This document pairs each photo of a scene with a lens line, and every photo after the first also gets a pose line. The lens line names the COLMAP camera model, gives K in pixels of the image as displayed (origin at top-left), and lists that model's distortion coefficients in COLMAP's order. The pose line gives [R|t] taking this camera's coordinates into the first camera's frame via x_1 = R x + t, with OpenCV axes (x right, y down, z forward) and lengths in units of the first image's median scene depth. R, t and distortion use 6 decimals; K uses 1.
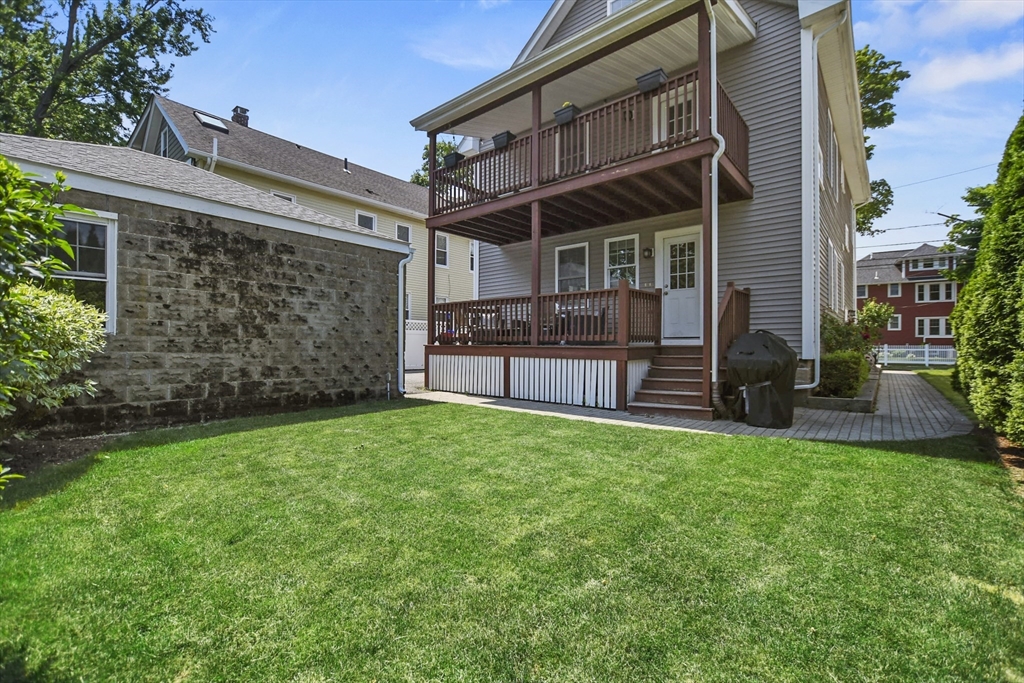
lens RADIAL K [[465.5, 0, 508.5], [0, 465.5, 343.7], [0, 0, 1]] dist [-0.004242, 0.000556]
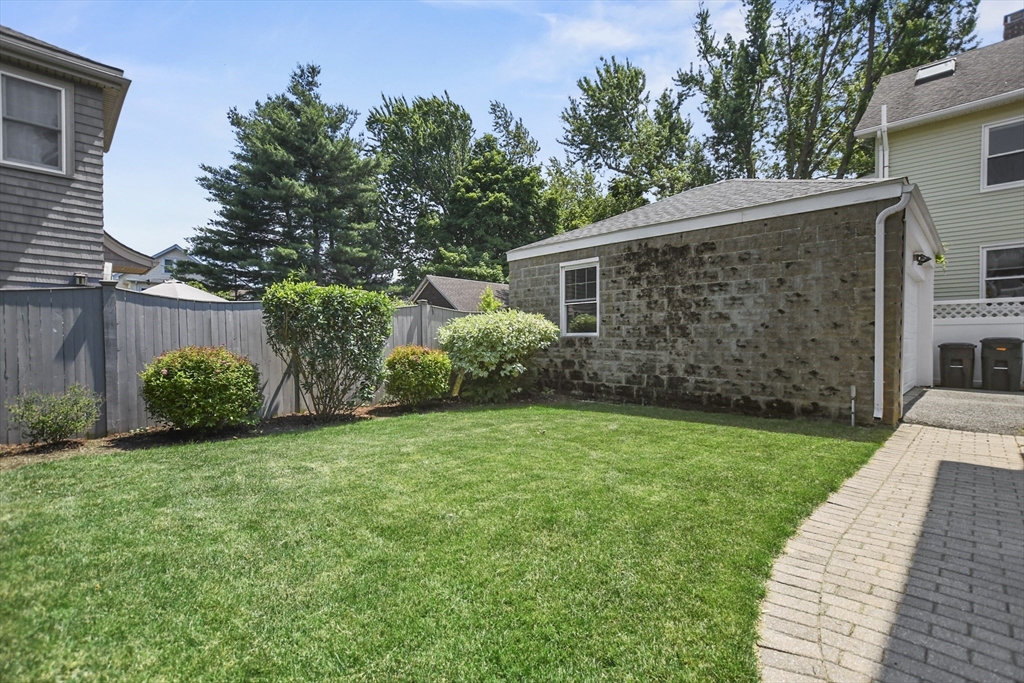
lens RADIAL K [[465.5, 0, 508.5], [0, 465.5, 343.7], [0, 0, 1]] dist [-0.004242, 0.000556]
pose [[-0.094129, 0.004539, -0.995550, 0.560836], [0.005400, 0.999977, 0.004049, -0.004056], [0.995545, -0.004995, -0.094151, 0.683620]]
